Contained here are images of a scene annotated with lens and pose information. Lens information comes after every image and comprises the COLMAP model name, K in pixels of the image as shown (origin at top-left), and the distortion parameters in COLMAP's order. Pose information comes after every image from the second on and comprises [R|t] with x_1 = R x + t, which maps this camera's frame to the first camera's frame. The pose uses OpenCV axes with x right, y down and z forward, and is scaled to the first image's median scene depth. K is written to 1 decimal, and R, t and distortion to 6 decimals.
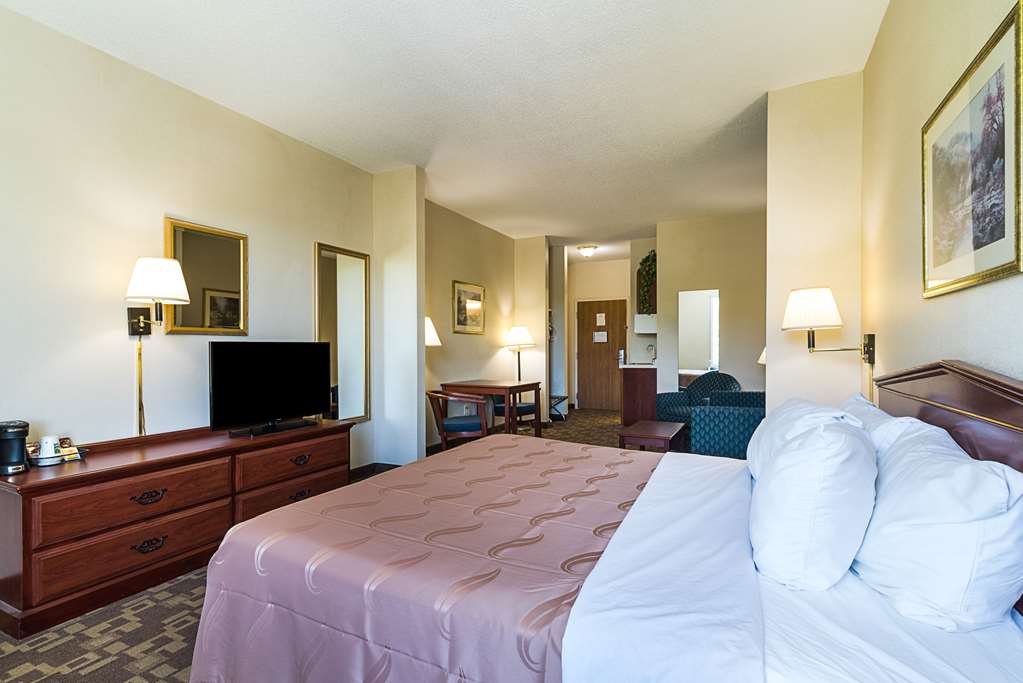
lens RADIAL K [[547.0, 0, 482.7], [0, 547.0, 349.2], [0, 0, 1]] dist [0.020959, -0.000662]
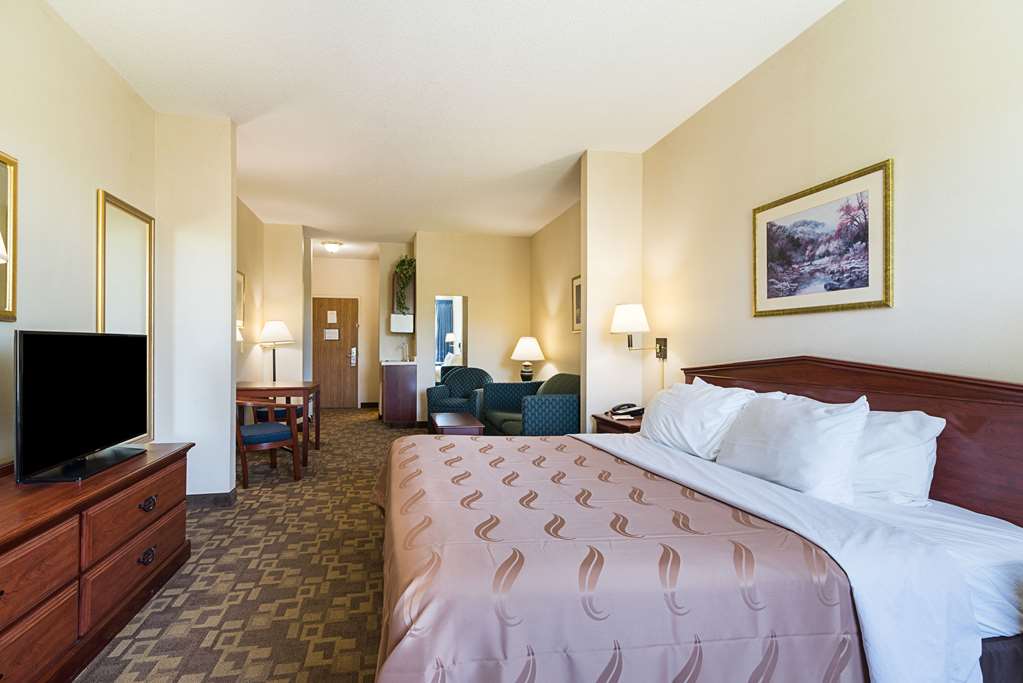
lens RADIAL K [[521.7, 0, 510.1], [0, 521.7, 345.5], [0, 0, 1]] dist [0.018571, -0.000157]
pose [[0.753909, 0.008539, 0.656923, -0.311184], [-0.006443, 0.999964, -0.005604, 0.001562], [-0.656947, -0.000007, 0.753937, 0.143191]]
